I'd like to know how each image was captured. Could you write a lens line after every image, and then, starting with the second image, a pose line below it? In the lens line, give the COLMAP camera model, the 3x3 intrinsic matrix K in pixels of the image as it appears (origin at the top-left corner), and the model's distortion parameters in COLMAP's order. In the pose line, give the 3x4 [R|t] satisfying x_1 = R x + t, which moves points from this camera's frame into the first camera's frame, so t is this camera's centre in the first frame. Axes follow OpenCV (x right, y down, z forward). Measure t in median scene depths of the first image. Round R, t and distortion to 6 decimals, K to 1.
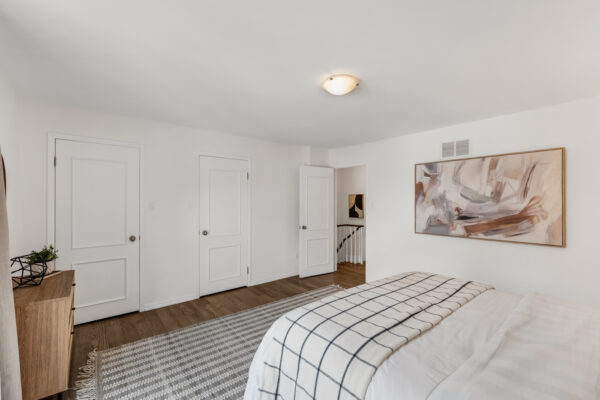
lens RADIAL K [[244.1, 0, 294.3], [0, 244.1, 199.9], [0, 0, 1]] dist [-0.006085, 0.001258]
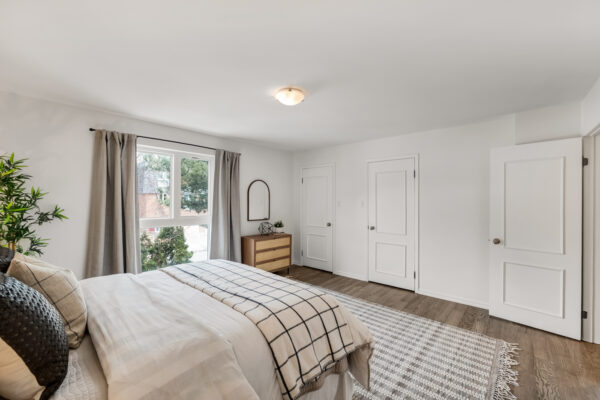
lens RADIAL K [[244.1, 0, 315.5], [0, 244.1, 205.1], [0, 0, 1]] dist [-0.006085, 0.001258]
pose [[0.187291, 0.002188, -0.982302, 0.800016], [0.003141, 0.999991, 0.002827, 0.023723], [0.982299, -0.003615, 0.187283, 0.568230]]
